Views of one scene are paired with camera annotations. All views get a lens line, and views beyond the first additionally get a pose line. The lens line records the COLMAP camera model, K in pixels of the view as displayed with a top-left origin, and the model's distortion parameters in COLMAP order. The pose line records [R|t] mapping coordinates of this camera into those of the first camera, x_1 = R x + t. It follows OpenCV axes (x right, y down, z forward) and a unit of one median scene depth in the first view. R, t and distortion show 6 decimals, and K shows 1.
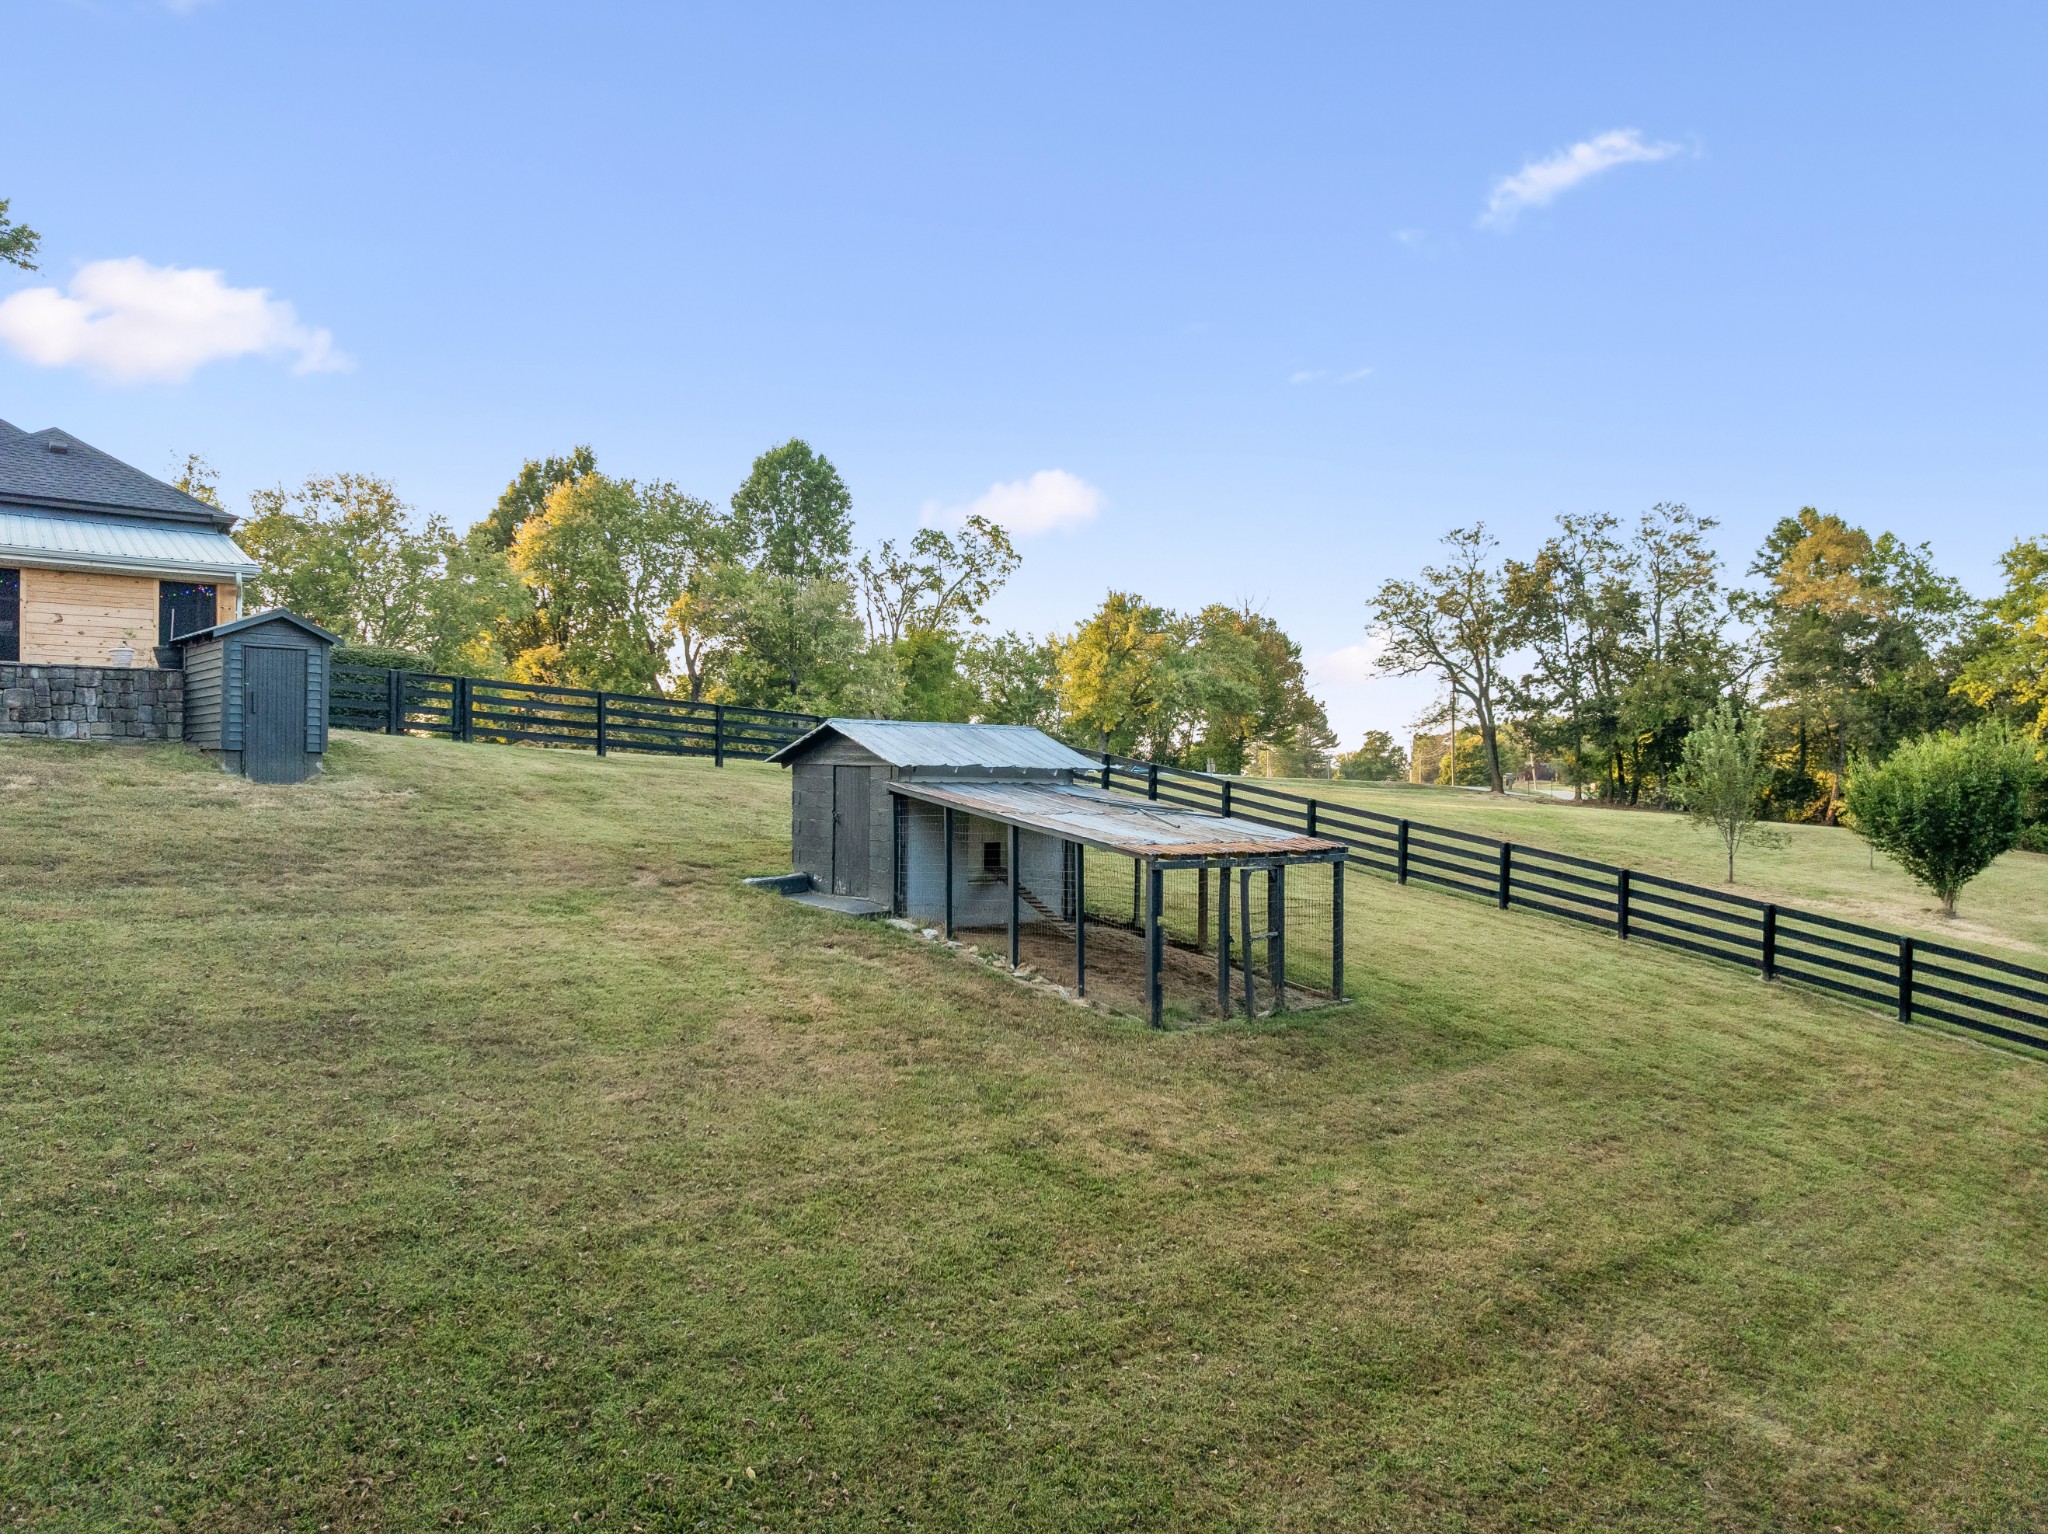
lens RADIAL K [[1483.3, 0, 1021.8], [0, 1483.3, 783.7], [0, 0, 1]] dist [-0.032346, -0.003560]
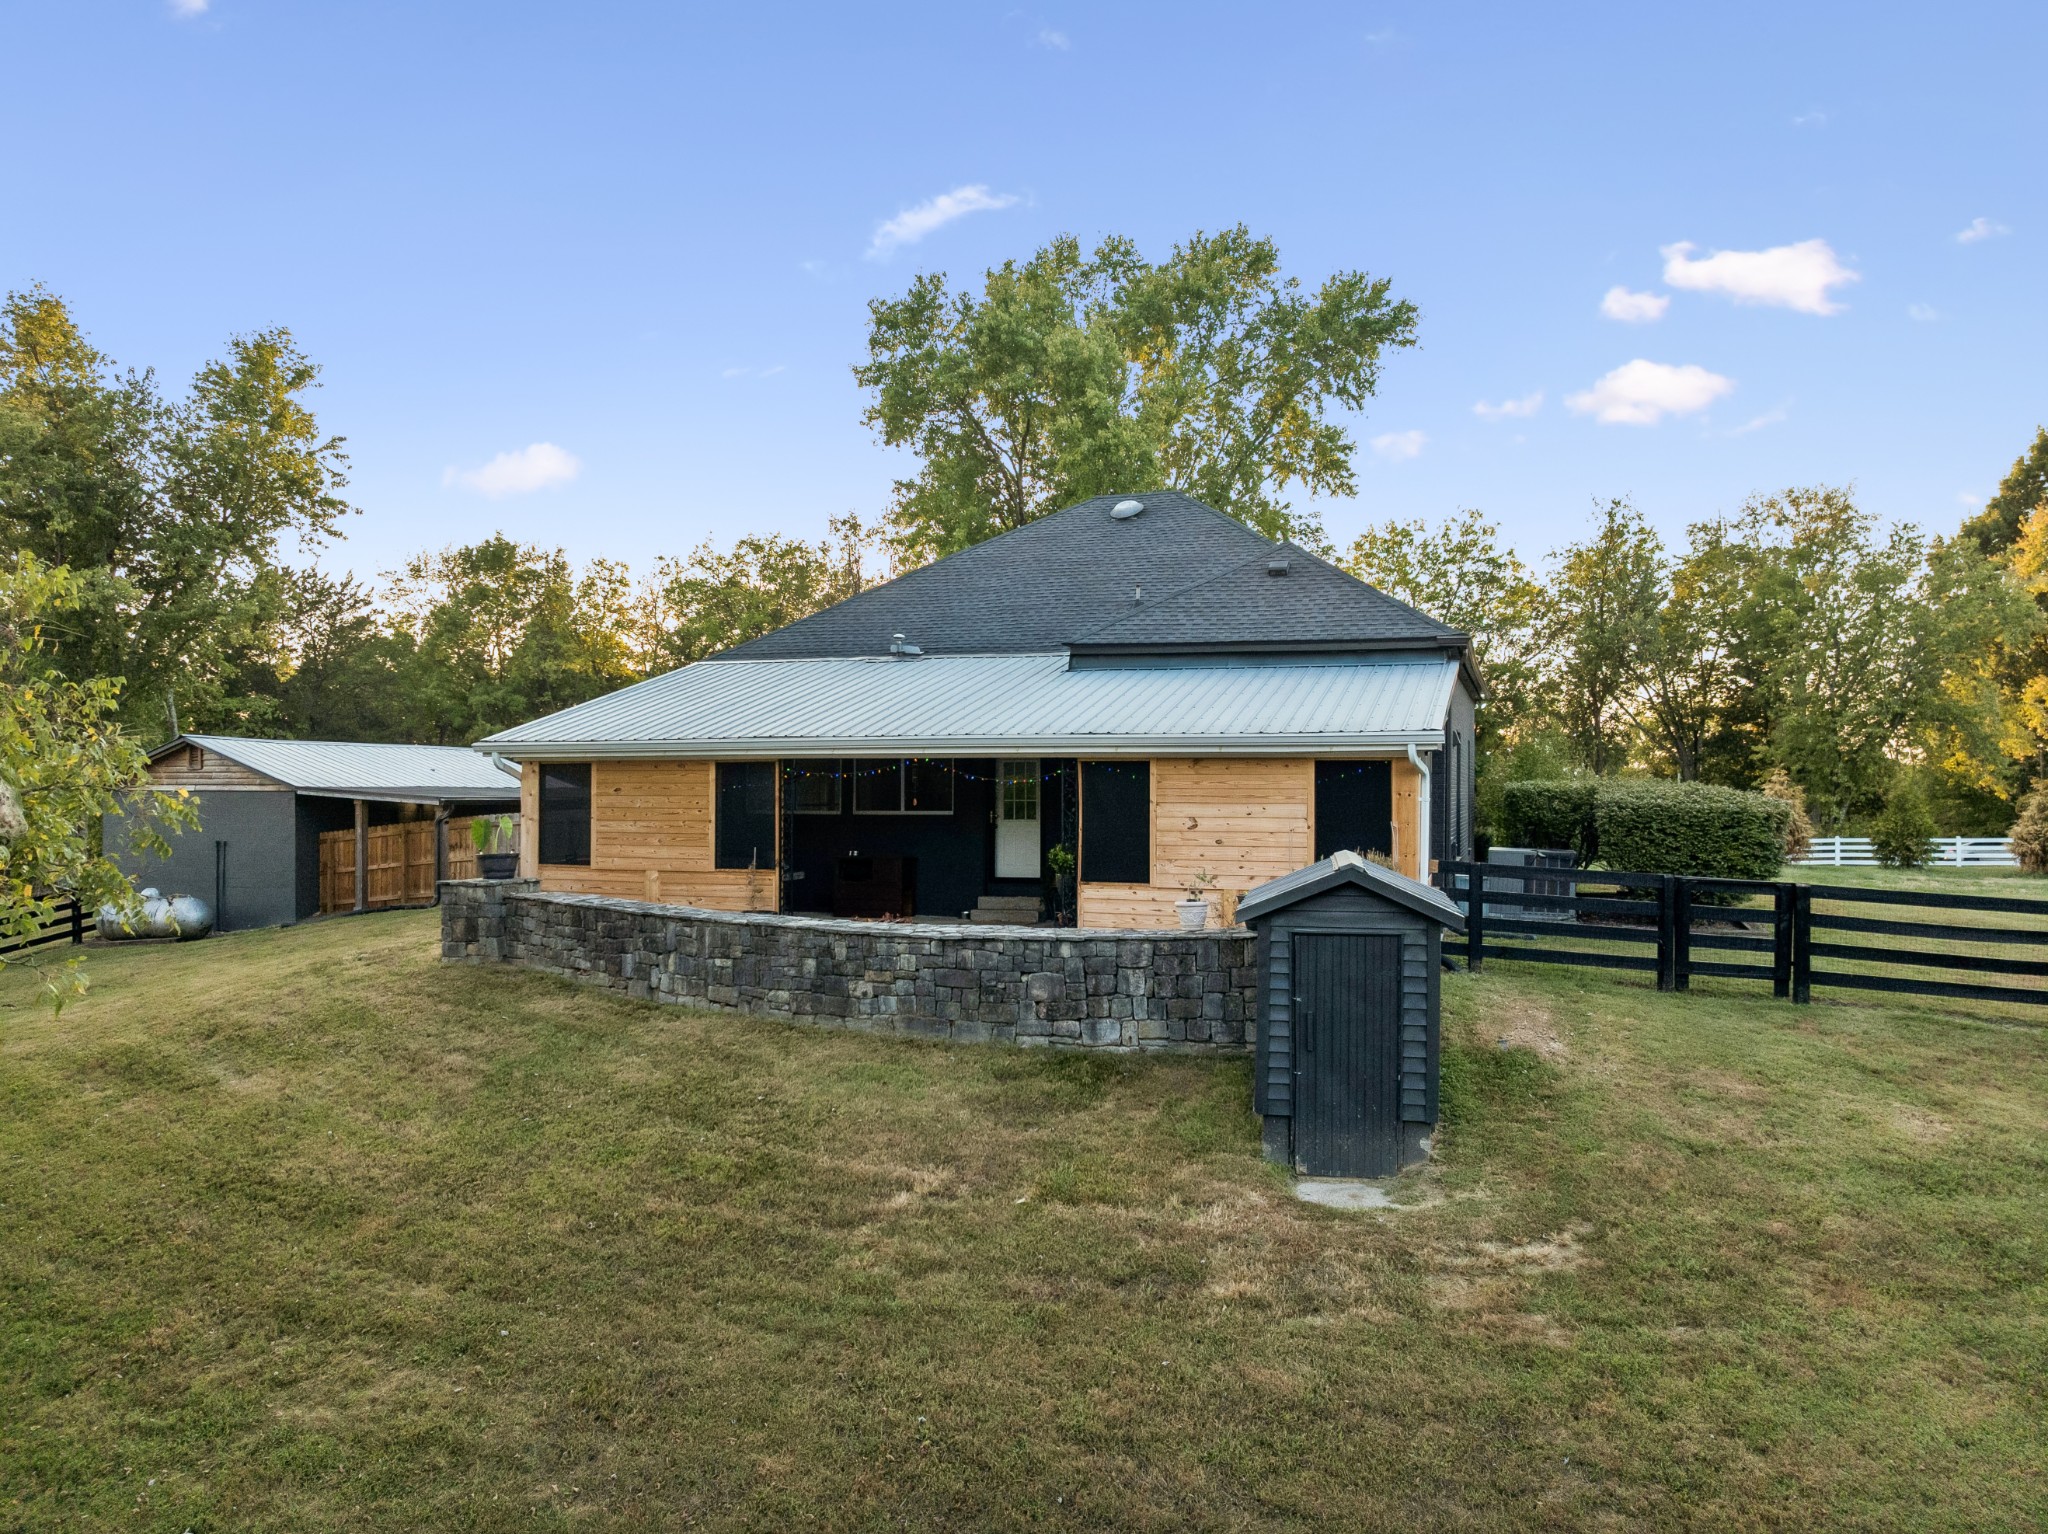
lens RADIAL K [[1483.3, 0, 1003.1], [0, 1483.3, 773.2], [0, 0, 1]] dist [-0.032346, -0.003560]
pose [[0.574773, -0.018903, -0.818095, -0.031681], [0.007877, 0.999815, -0.017568, -0.038892], [0.818275, 0.003653, 0.574815, 0.151788]]
